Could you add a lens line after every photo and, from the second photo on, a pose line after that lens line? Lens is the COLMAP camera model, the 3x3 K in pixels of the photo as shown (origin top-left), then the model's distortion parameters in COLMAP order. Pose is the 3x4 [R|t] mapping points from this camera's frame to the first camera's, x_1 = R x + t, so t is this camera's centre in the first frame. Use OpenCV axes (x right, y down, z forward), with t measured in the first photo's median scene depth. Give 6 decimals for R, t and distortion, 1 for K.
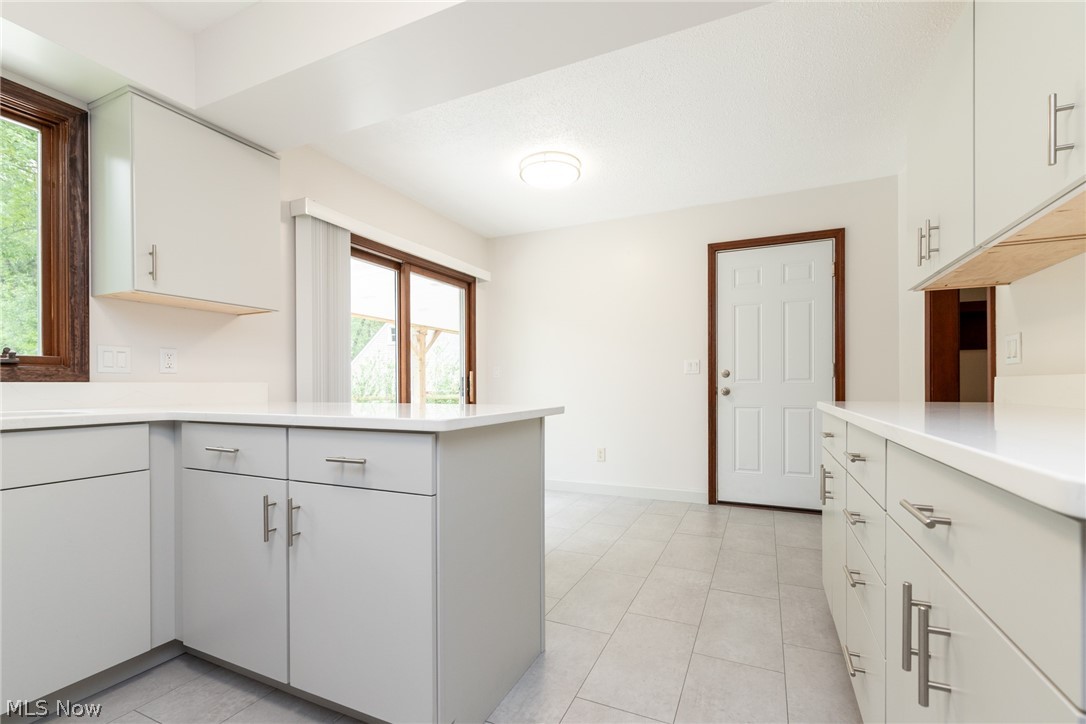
lens RADIAL K [[475.7, 0, 546.9], [0, 475.7, 384.5], [0, 0, 1]] dist [0.003468, -0.000584]
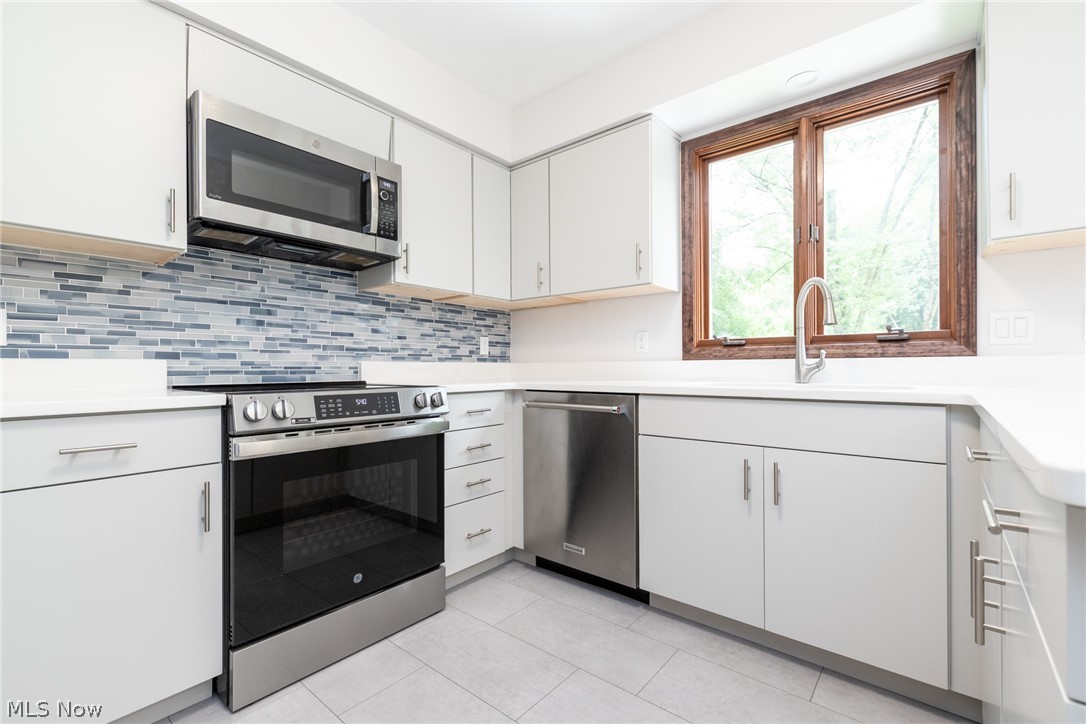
lens RADIAL K [[475.7, 0, 538.4], [0, 475.7, 366.0], [0, 0, 1]] dist [0.003468, -0.000584]
pose [[-0.265927, 0.003770, -0.963986, 0.067079], [0.007850, 0.999968, 0.001745, 0.003406], [0.963961, -0.007103, -0.265948, 0.320369]]
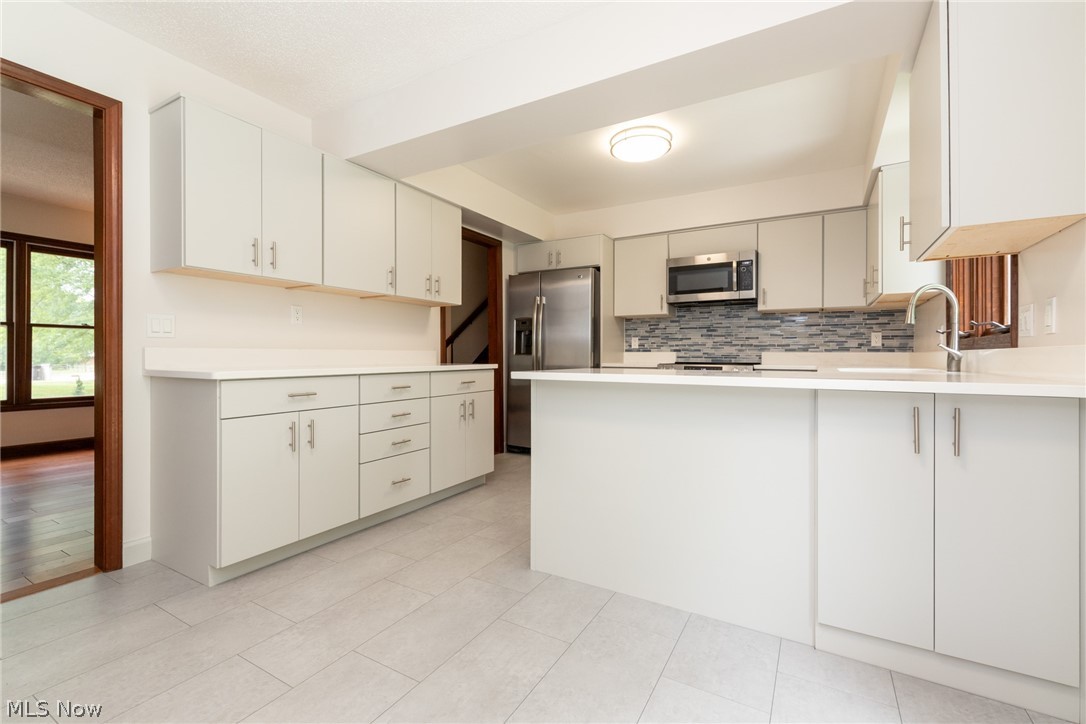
lens RADIAL K [[475.7, 0, 533.7], [0, 475.7, 359.7], [0, 0, 1]] dist [0.003468, -0.000584]
pose [[-0.993925, 0.001334, 0.110048, -0.096610], [0.002163, 0.999970, 0.007415, 0.005669], [-0.110035, 0.007608, -0.993899, 1.425873]]
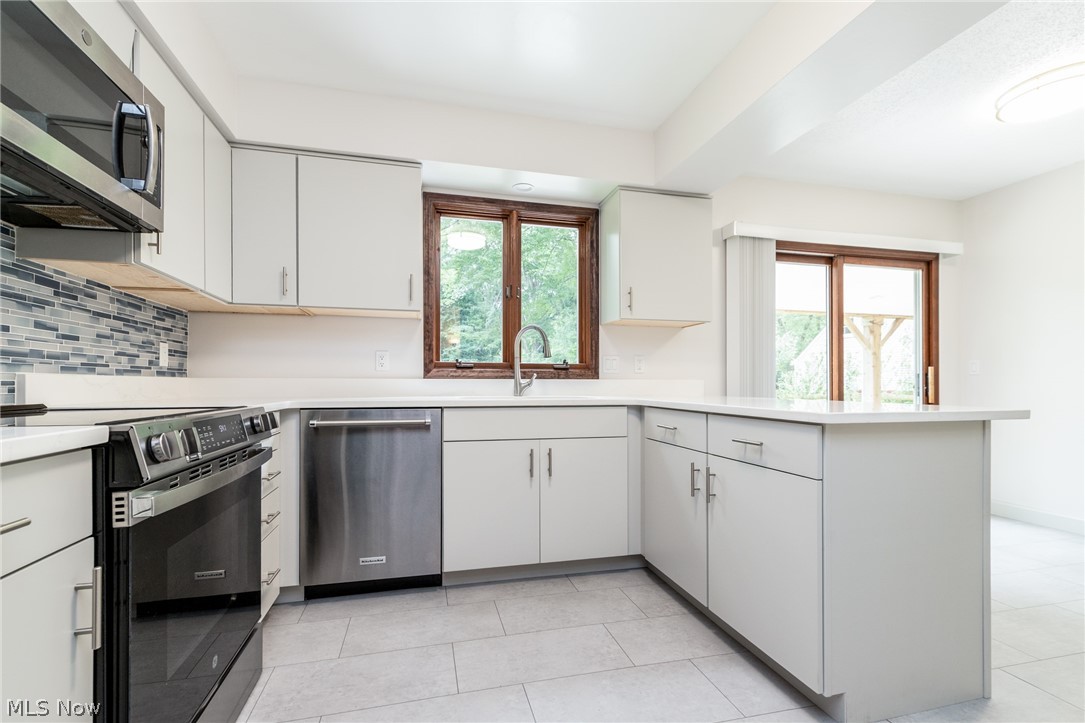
lens RADIAL K [[475.2, 0, 538.3], [0, 475.2, 379.1], [0, 0, 1]] dist [0.003468, -0.000584]
pose [[0.627016, -0.000480, -0.779006, 0.097949], [-0.003947, 0.999985, -0.003792, 0.000723], [0.778996, 0.005452, 0.627005, -0.100070]]
